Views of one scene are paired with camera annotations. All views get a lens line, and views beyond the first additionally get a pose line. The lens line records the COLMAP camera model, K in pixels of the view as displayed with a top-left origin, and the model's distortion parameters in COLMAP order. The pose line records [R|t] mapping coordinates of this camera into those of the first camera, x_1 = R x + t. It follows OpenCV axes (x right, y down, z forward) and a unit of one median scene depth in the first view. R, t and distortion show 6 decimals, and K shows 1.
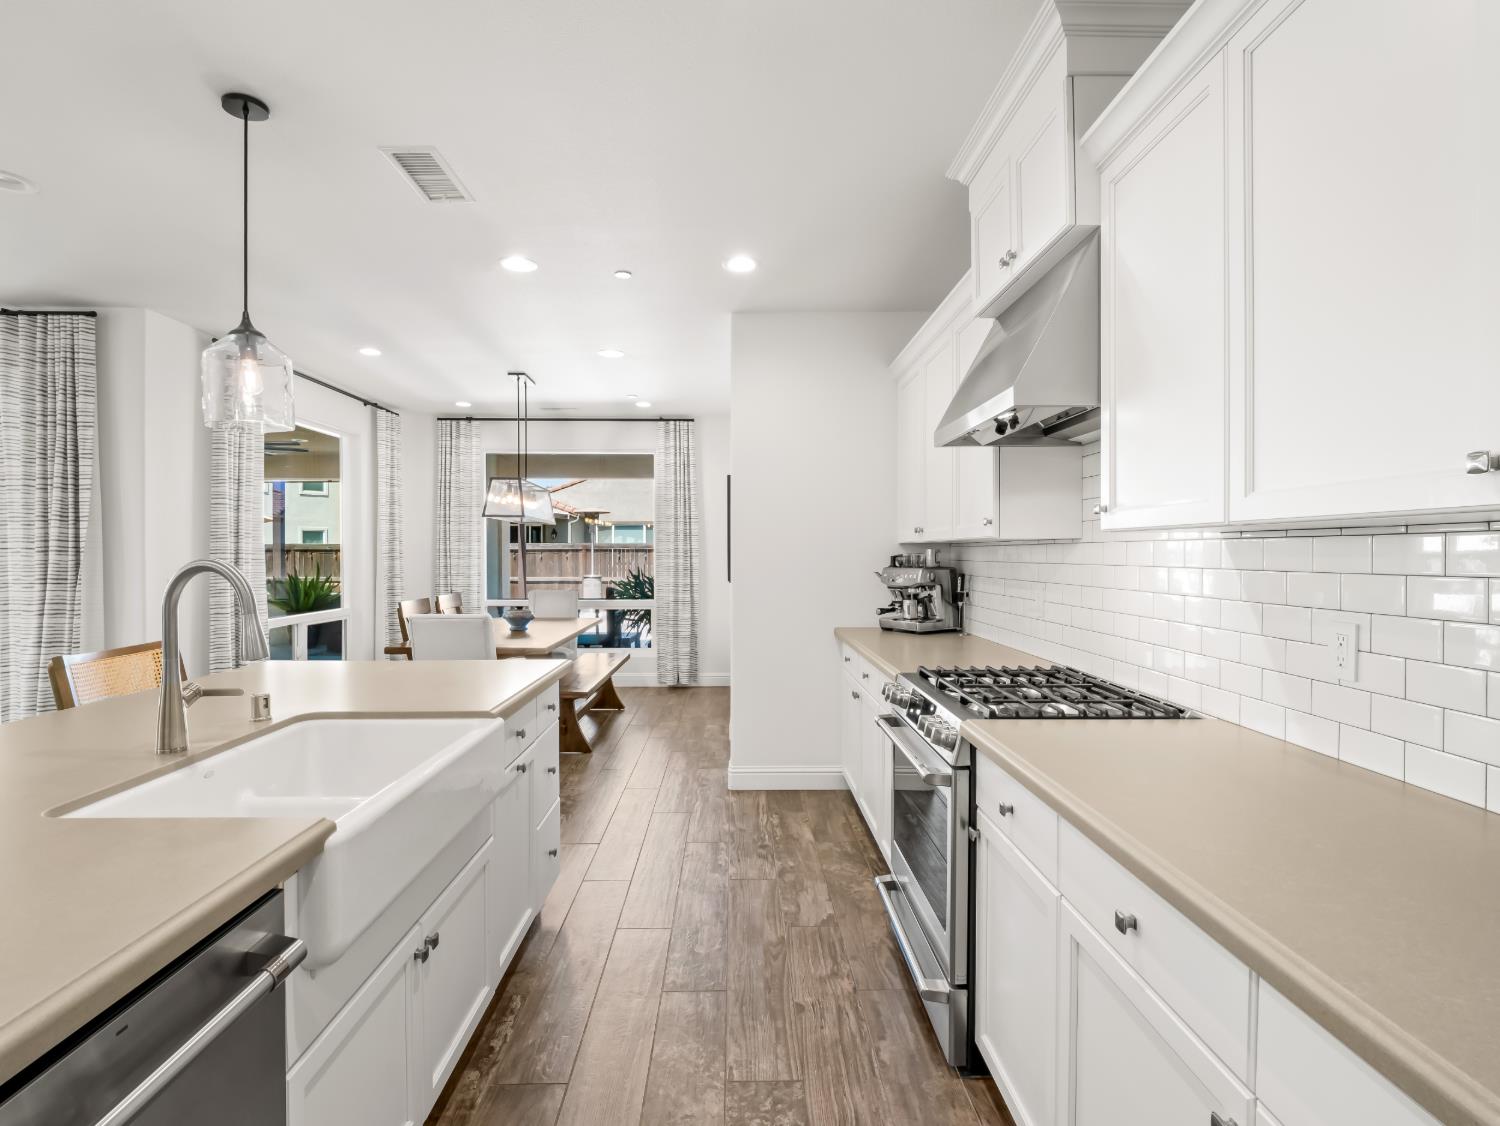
lens RADIAL K [[755.1, 0, 750.0], [0, 755.1, 558.2], [0, 0, 1]] dist [-0.010670, -0.003773]
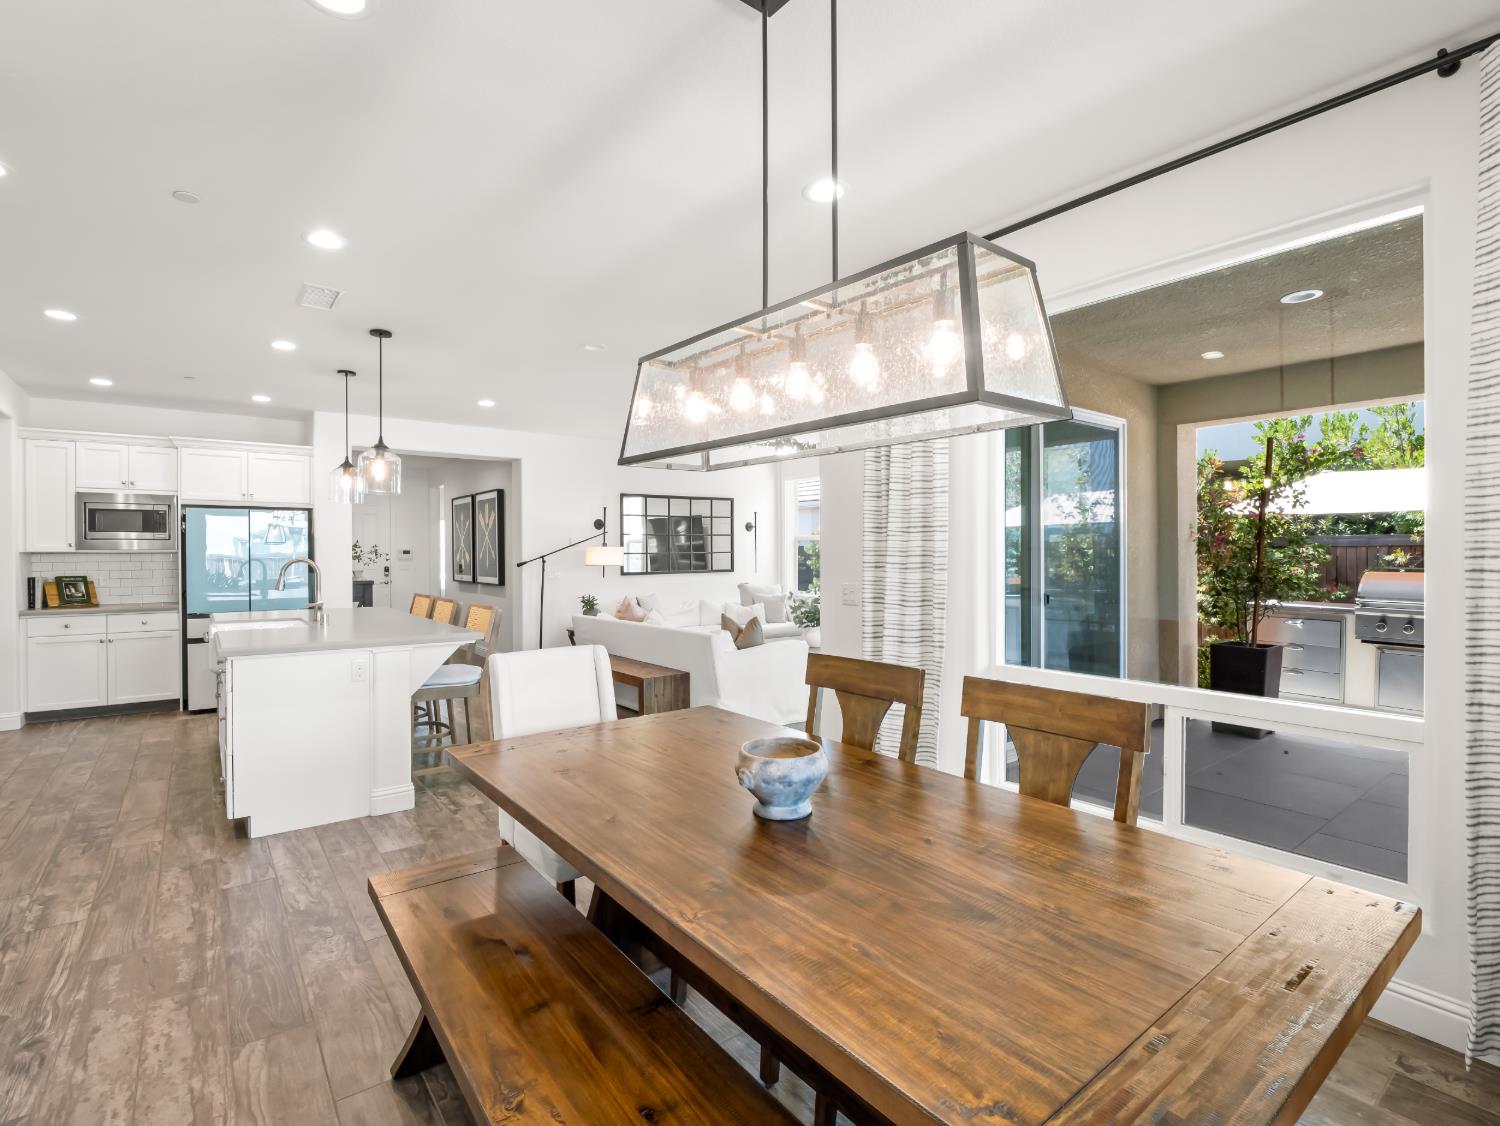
lens RADIAL K [[725.7, 0, 740.2], [0, 725.7, 558.5], [0, 0, 1]] dist [-0.011852, -0.003728]
pose [[-0.806198, 0.007672, -0.591596, -0.094005], [-0.000398, 0.999909, 0.013511, -0.007977], [0.591646, 0.011128, -0.806121, 0.957978]]
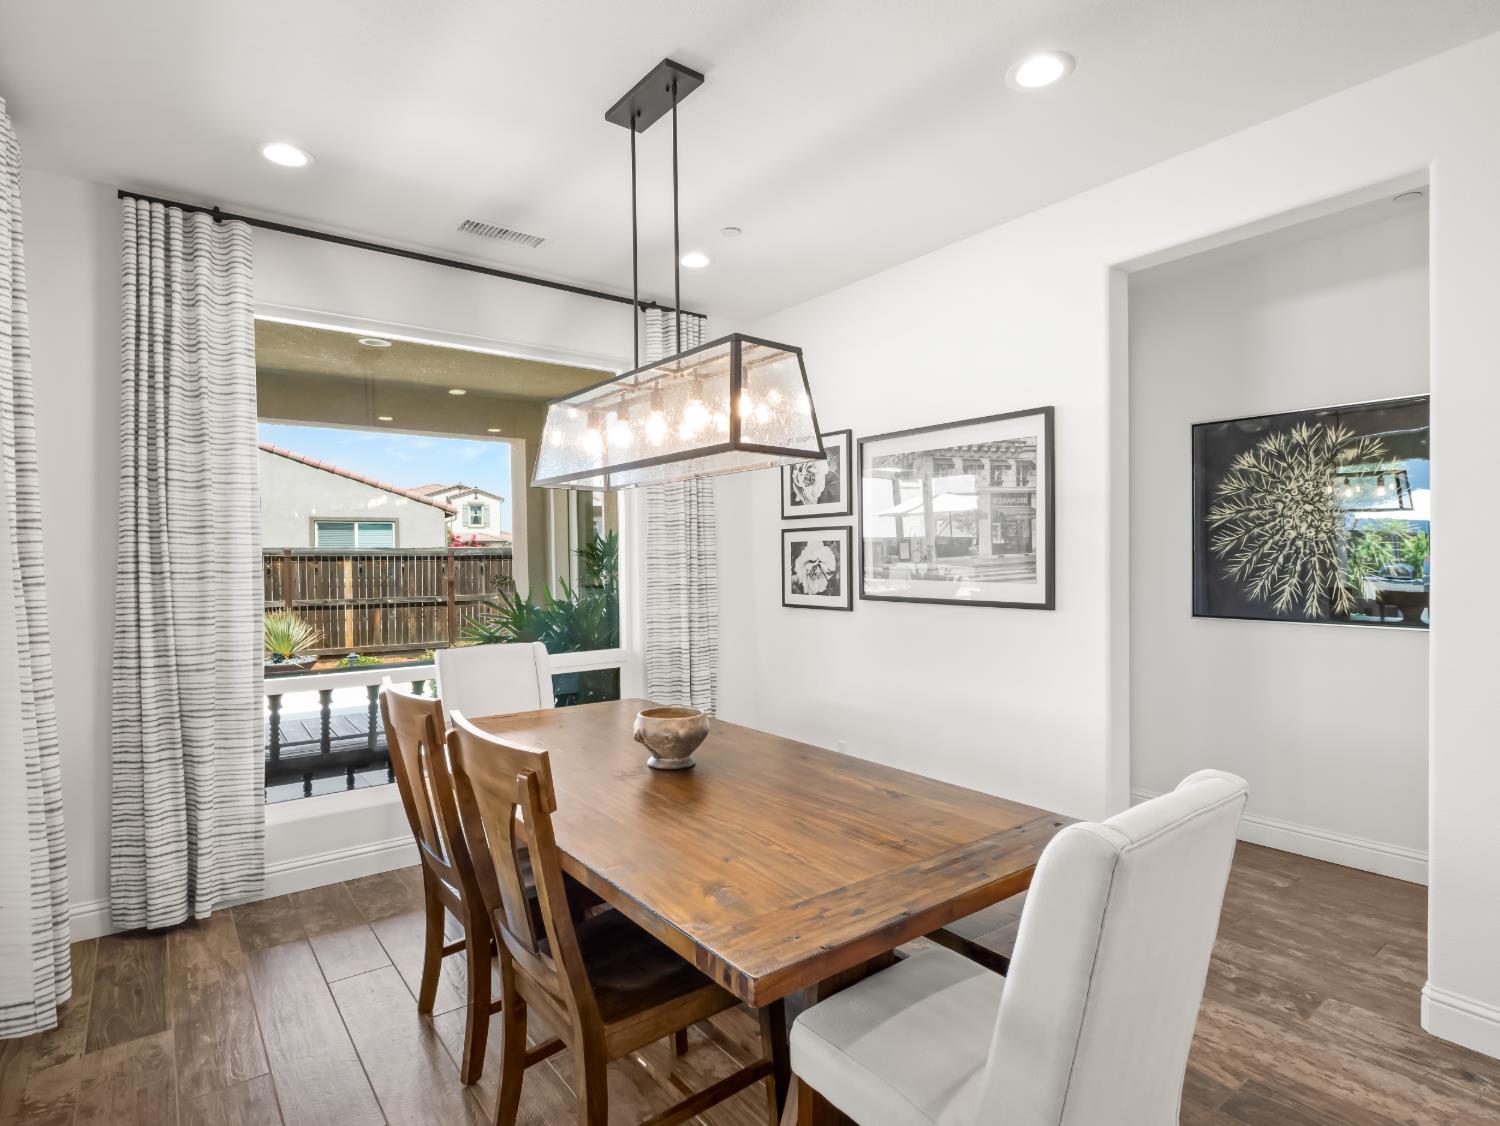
lens RADIAL K [[786.6, 0, 748.5], [0, 786.6, 573.0], [0, 0, 1]] dist [-0.005548, 0.001163]
pose [[0.804101, -0.020848, 0.594127, -0.400389], [0.014882, 0.999778, 0.014941, -0.004596], [-0.594307, -0.003172, 0.804232, 0.521587]]
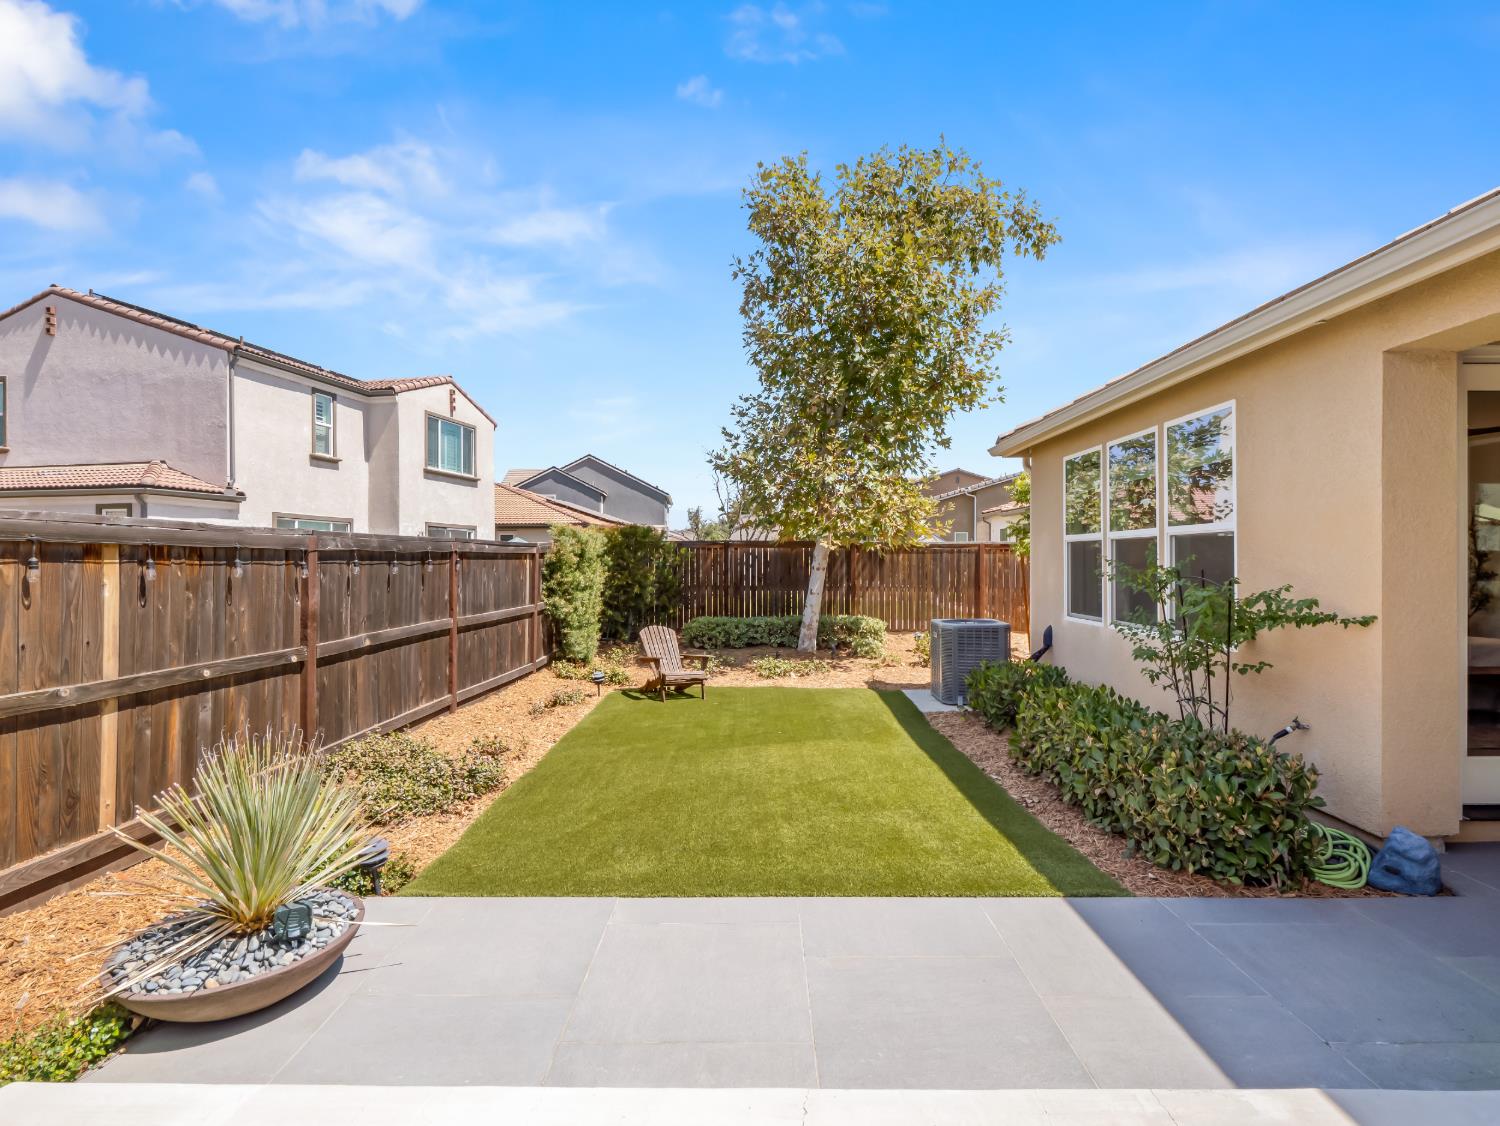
lens RADIAL K [[755.1, 0, 774.3], [0, 755.1, 587.8], [0, 0, 1]] dist [-0.010670, -0.003773]
pose [[0.013471, -0.034573, 0.999311, -0.588352], [0.005360, 0.999390, 0.034503, -0.014081], [-0.999895, 0.004892, 0.013648, 1.902941]]
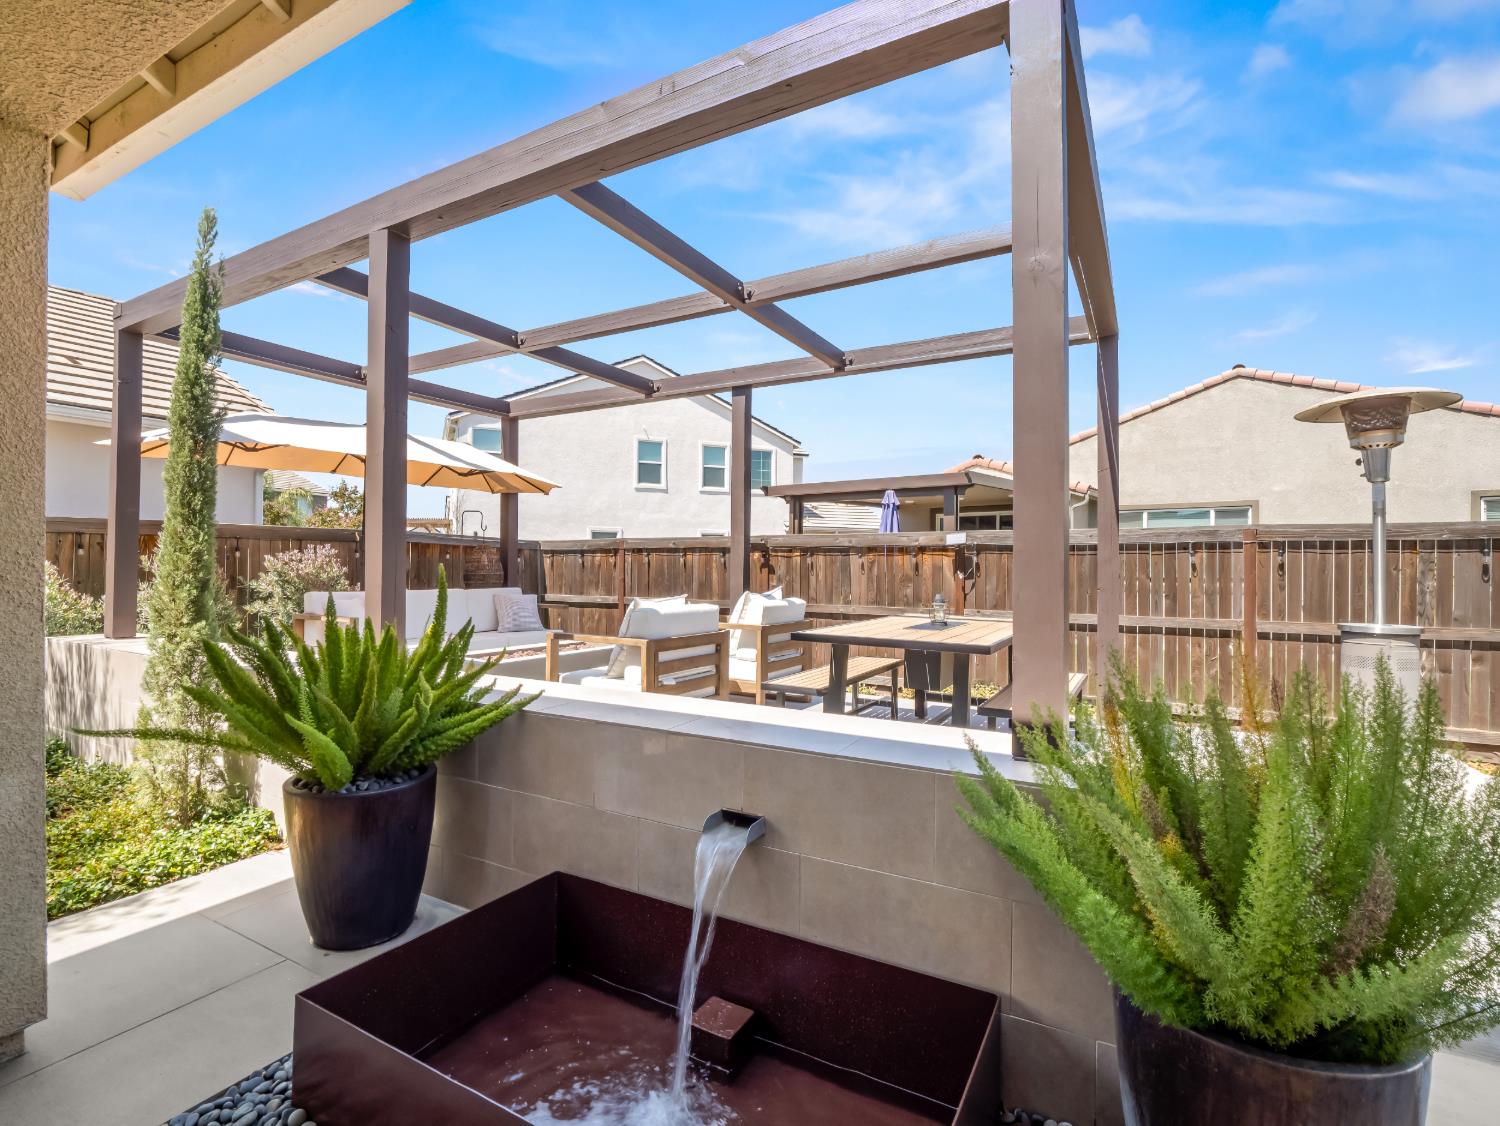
lens RADIAL K [[725.7, 0, 739.5], [0, 725.7, 556.1], [0, 0, 1]] dist [-0.011852, -0.003728]
pose [[0.858437, -0.001442, -0.512918, -0.593680], [-0.008669, 0.999812, -0.017320, 0.007226], [0.512846, 0.019315, 0.858263, 1.367141]]
